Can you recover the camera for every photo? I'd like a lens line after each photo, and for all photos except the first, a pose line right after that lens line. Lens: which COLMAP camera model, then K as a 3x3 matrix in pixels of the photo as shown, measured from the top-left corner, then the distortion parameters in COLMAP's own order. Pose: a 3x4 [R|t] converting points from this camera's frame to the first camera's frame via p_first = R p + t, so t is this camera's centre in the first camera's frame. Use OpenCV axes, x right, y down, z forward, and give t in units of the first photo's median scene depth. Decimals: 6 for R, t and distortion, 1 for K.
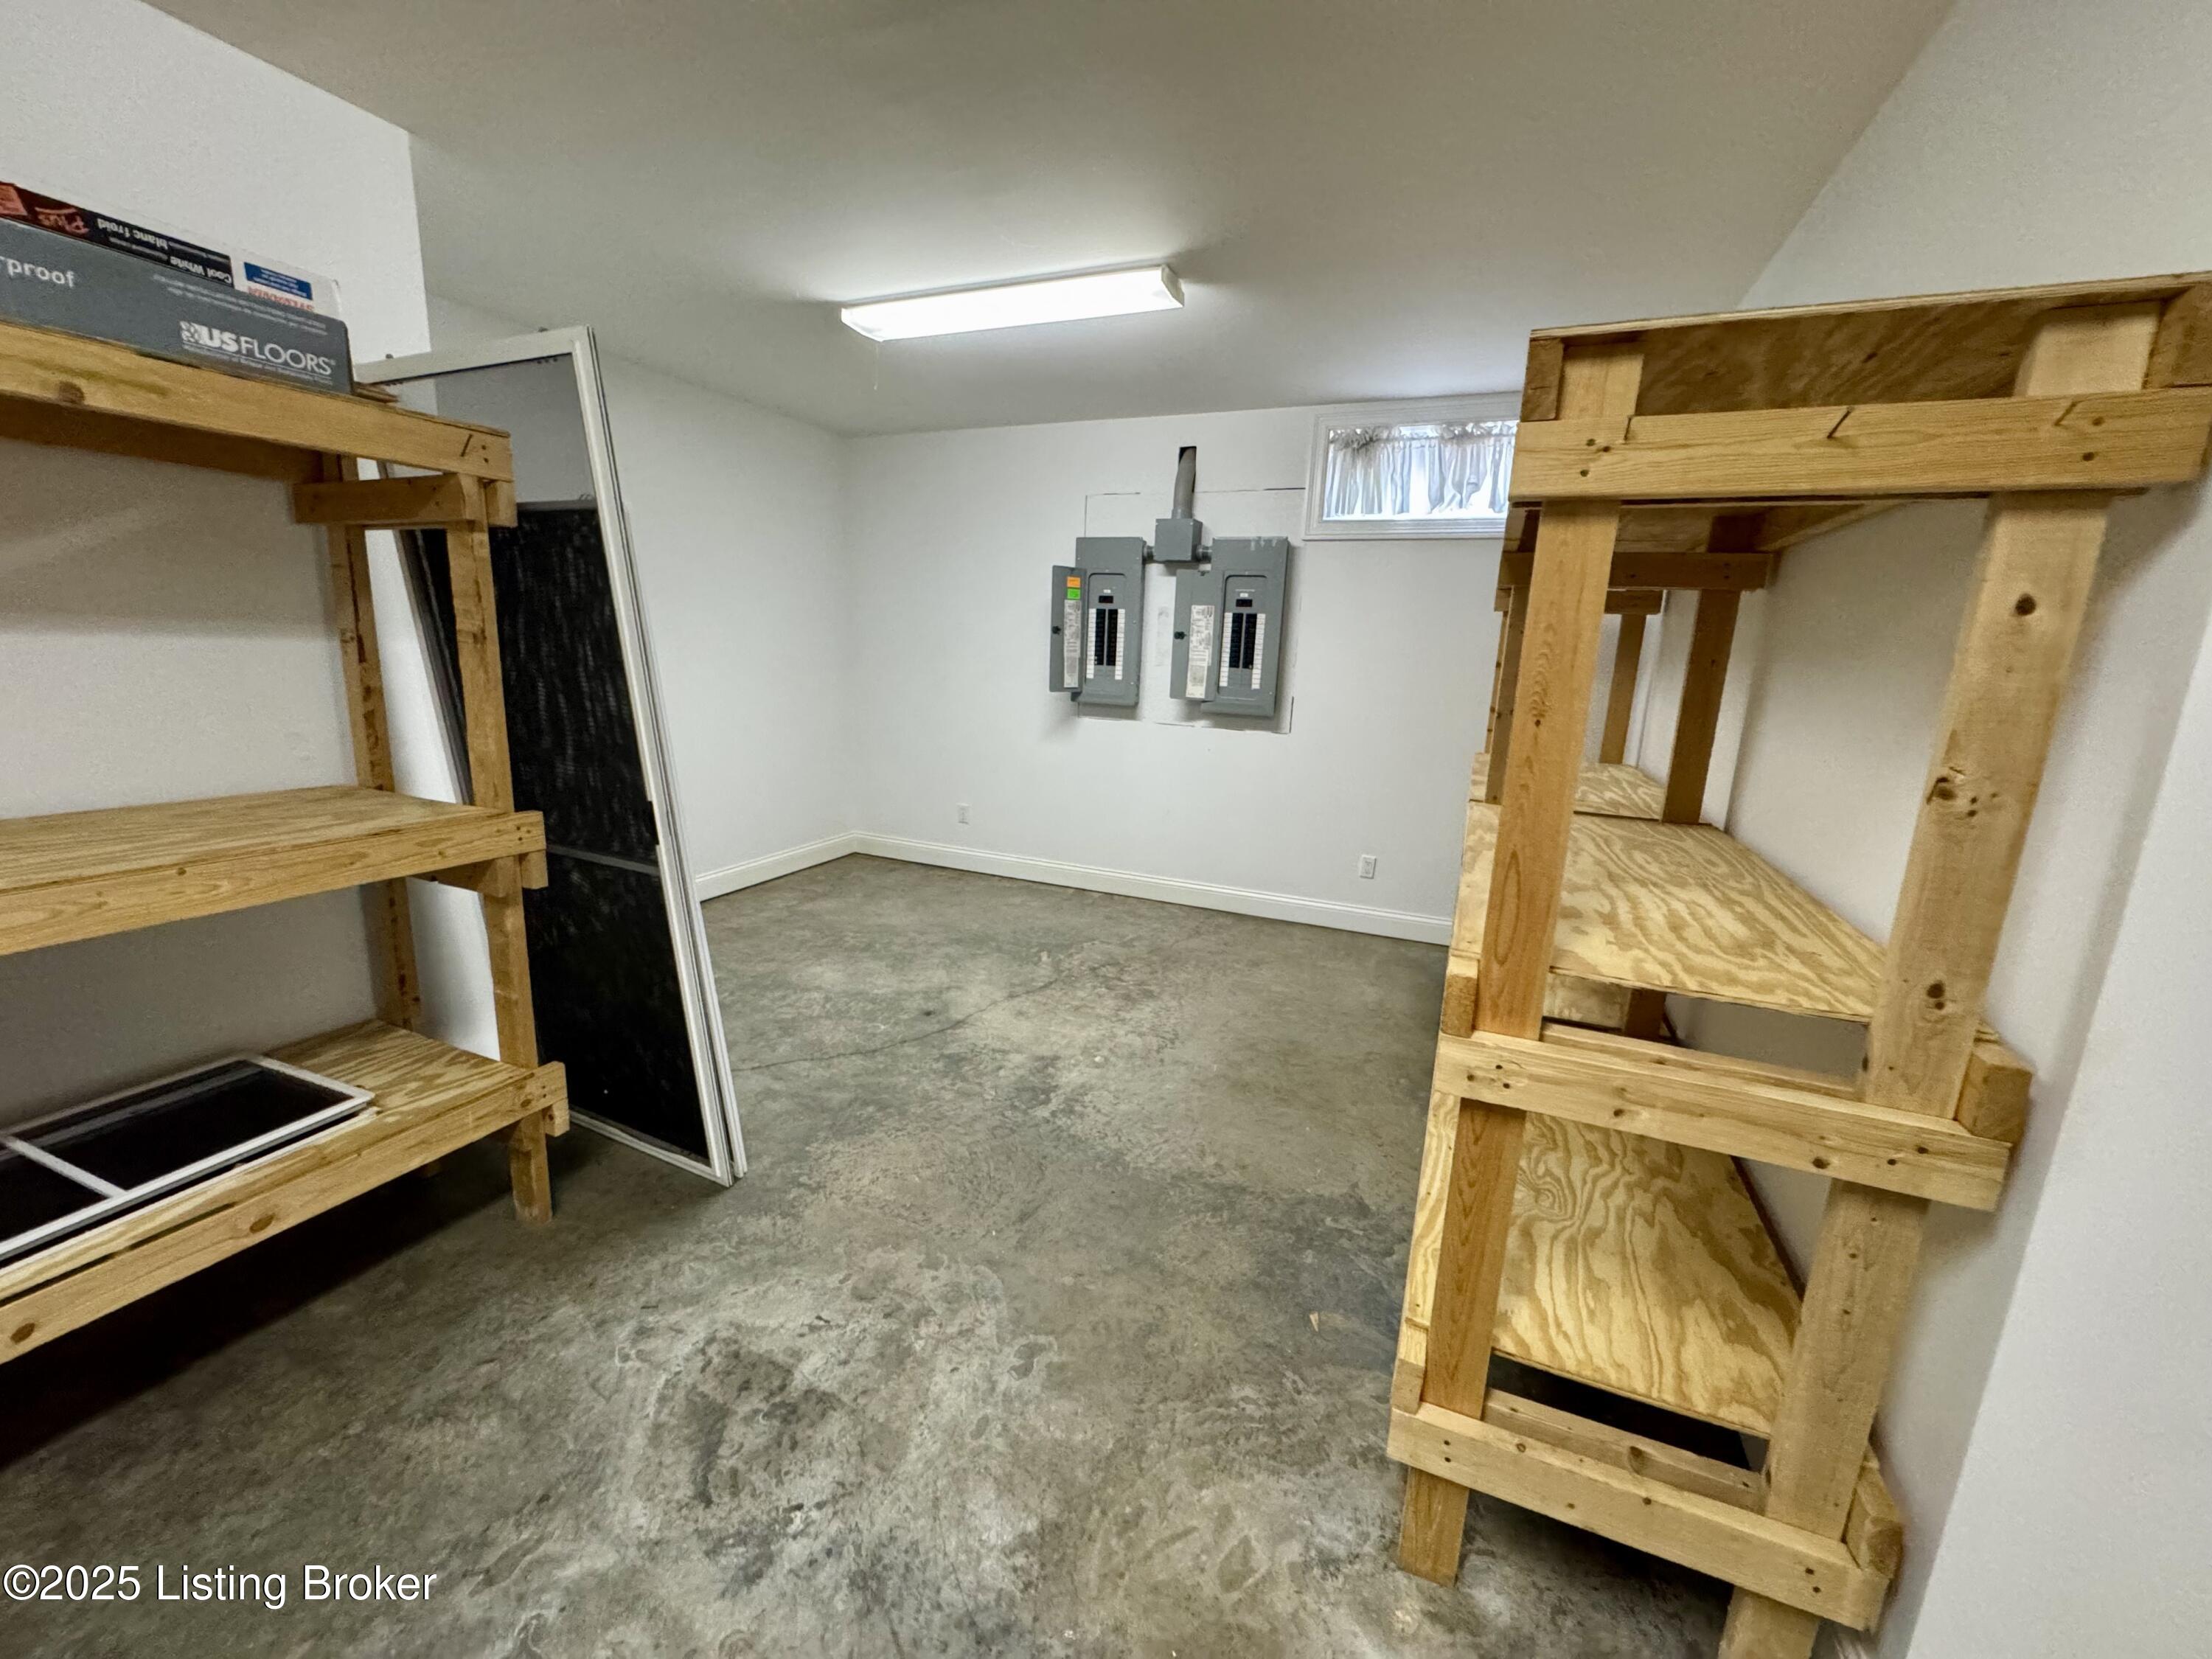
lens RADIAL K [[881.4, 0, 1103.7], [0, 881.4, 824.5], [0, 0, 1]] dist [-0.002671, 0.000560]
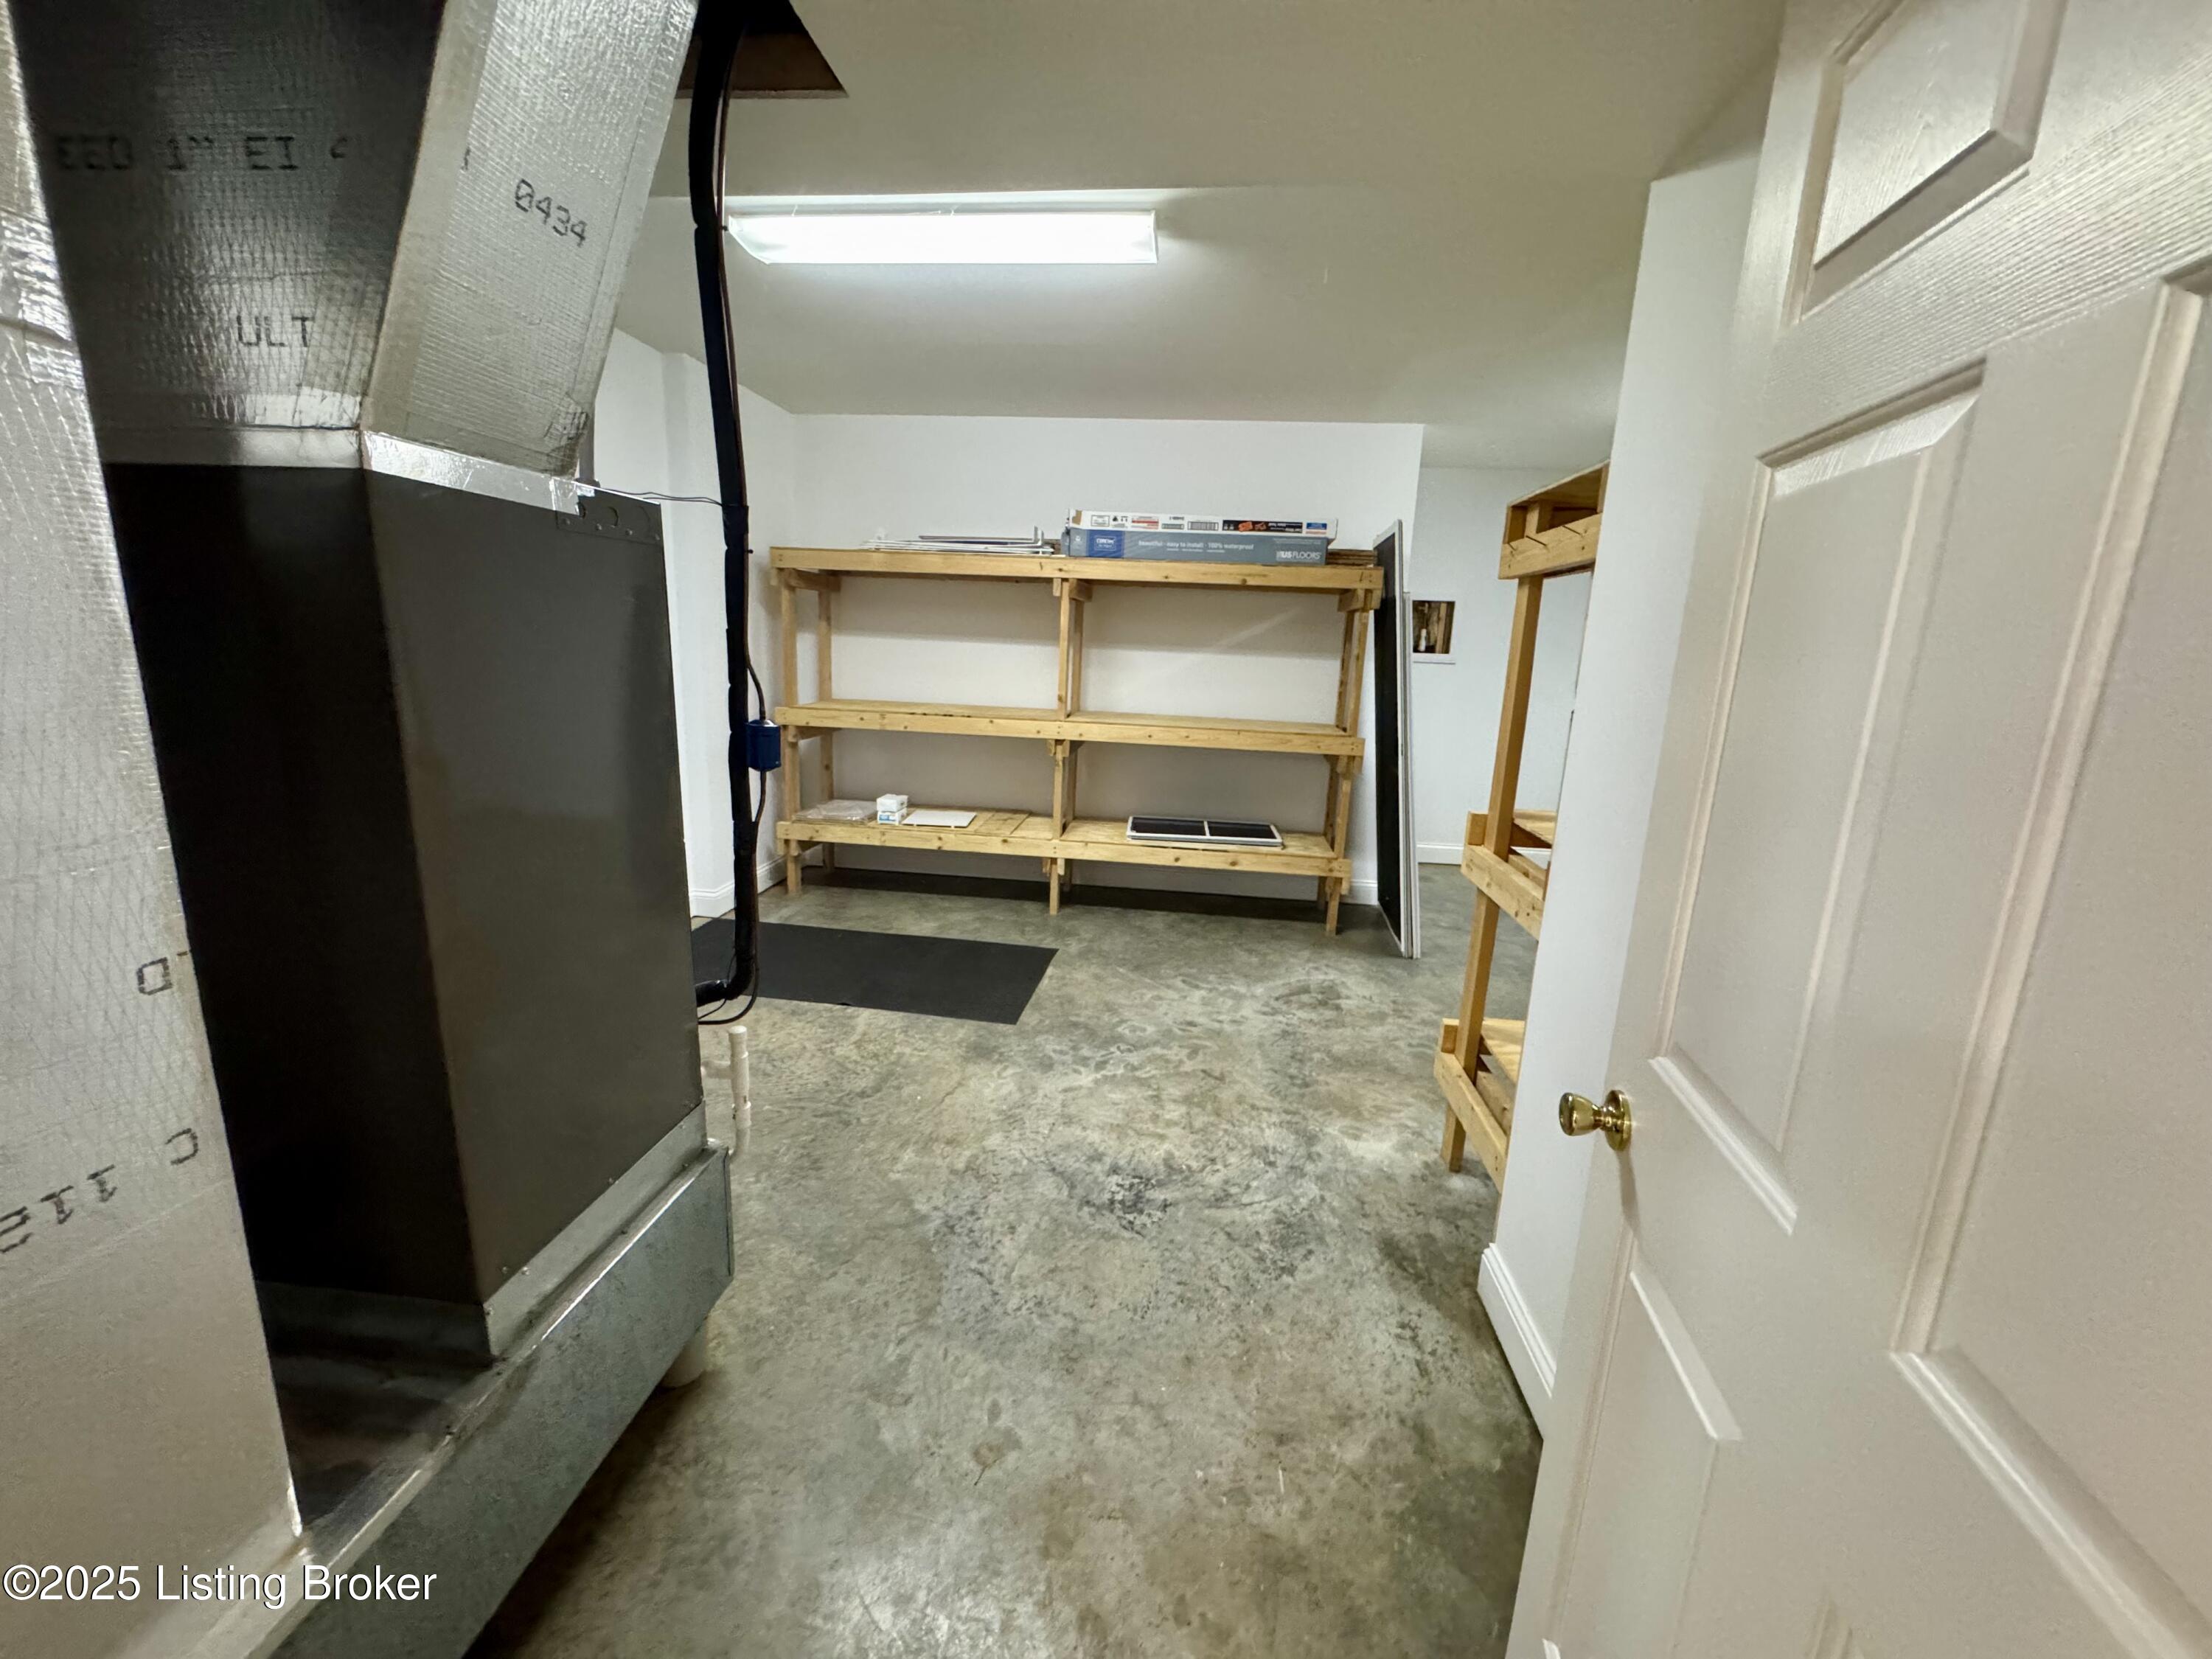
lens RADIAL K [[881.4, 0, 1105.9], [0, 881.4, 817.6], [0, 0, 1]] dist [-0.002671, 0.000560]
pose [[0.301849, 0.165497, -0.938881, 1.498339], [-0.217428, 0.970814, 0.101223, 0.112729], [0.928231, 0.173585, 0.329023, -0.321274]]
